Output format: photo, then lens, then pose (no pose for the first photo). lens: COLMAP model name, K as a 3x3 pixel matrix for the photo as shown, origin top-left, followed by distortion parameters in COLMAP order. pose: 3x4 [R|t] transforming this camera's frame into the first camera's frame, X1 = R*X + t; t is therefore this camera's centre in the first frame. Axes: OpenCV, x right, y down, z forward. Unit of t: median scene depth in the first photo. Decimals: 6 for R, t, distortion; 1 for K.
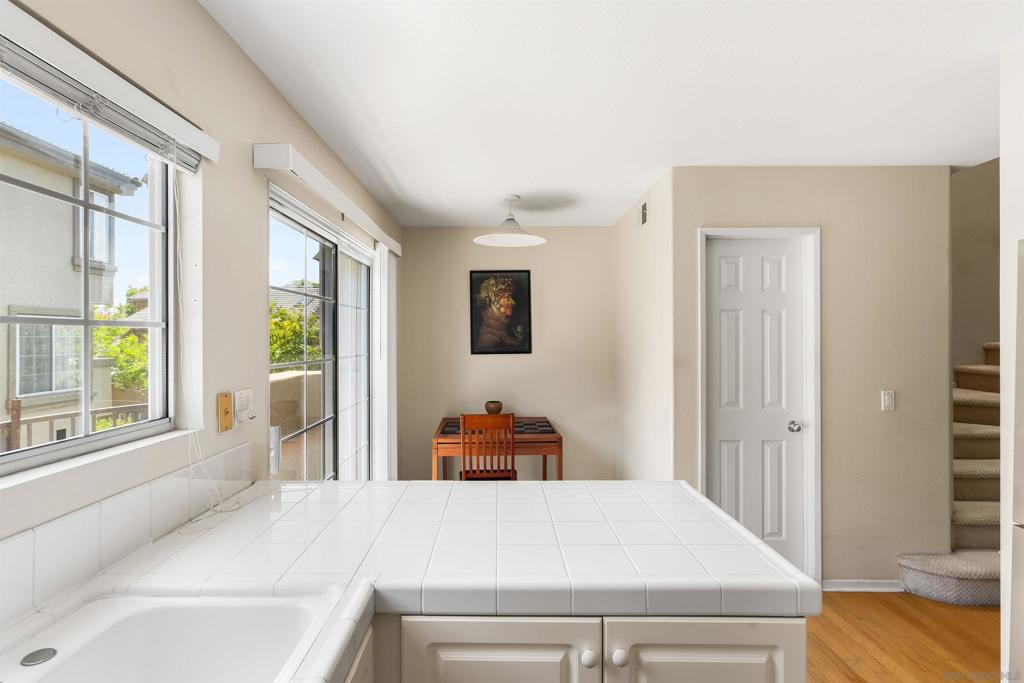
lens RADIAL K [[505.1, 0, 496.9], [0, 505.1, 335.9], [0, 0, 1]] dist [0.001111, 0.001343]
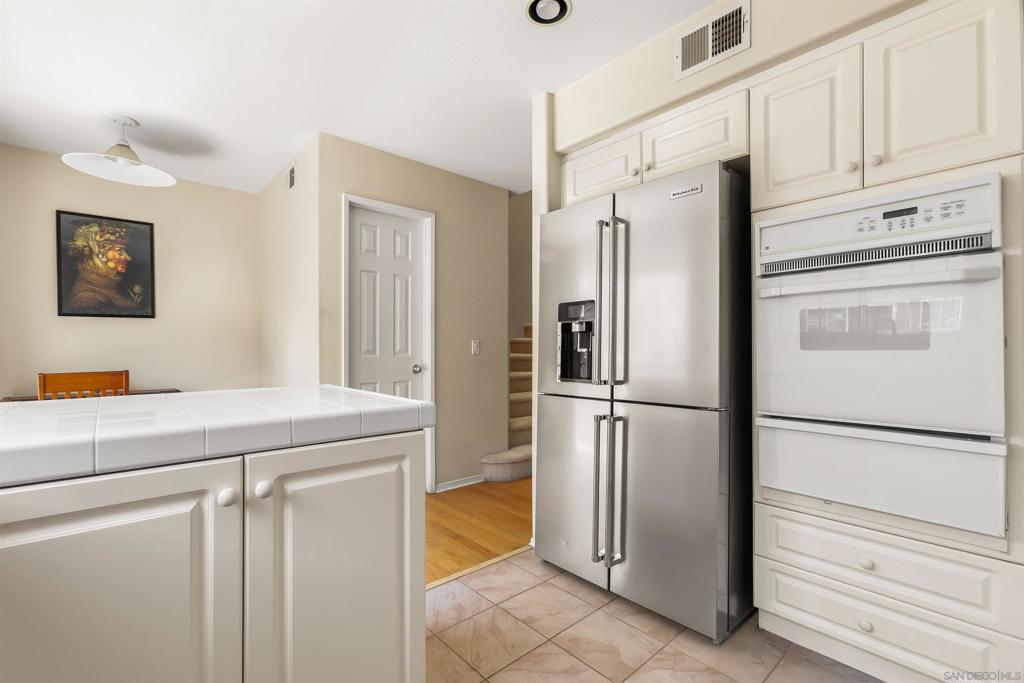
lens RADIAL K [[451.5, 0, 515.4], [0, 451.5, 344.5], [0, 0, 1]] dist [-0.030509, 0.015378]
pose [[0.733688, 0.003701, 0.679477, 0.002997], [-0.002140, 0.999993, -0.003136, 0.120430], [-0.679483, 0.000847, 0.733691, 0.005631]]
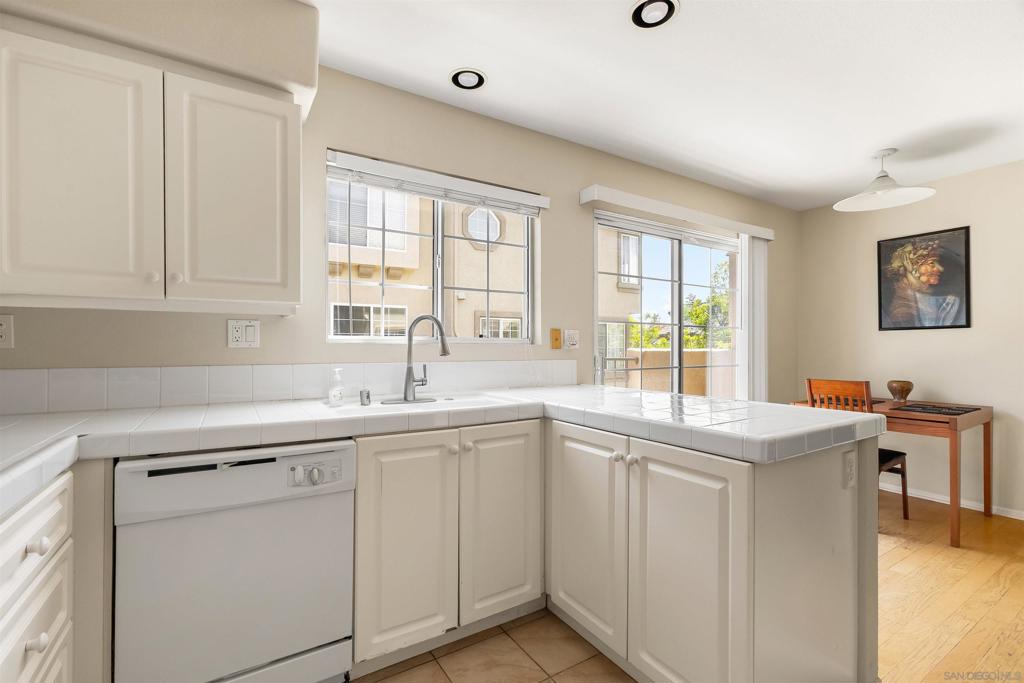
lens RADIAL K [[459.9, 0, 514.3], [0, 459.9, 350.1], [0, 0, 1]] dist [0.002678, 0.001018]
pose [[0.545043, 0.007204, -0.838377, 0.434240], [0.001466, 0.999953, 0.009546, 0.092623], [0.838407, -0.006431, 0.545007, -0.038494]]
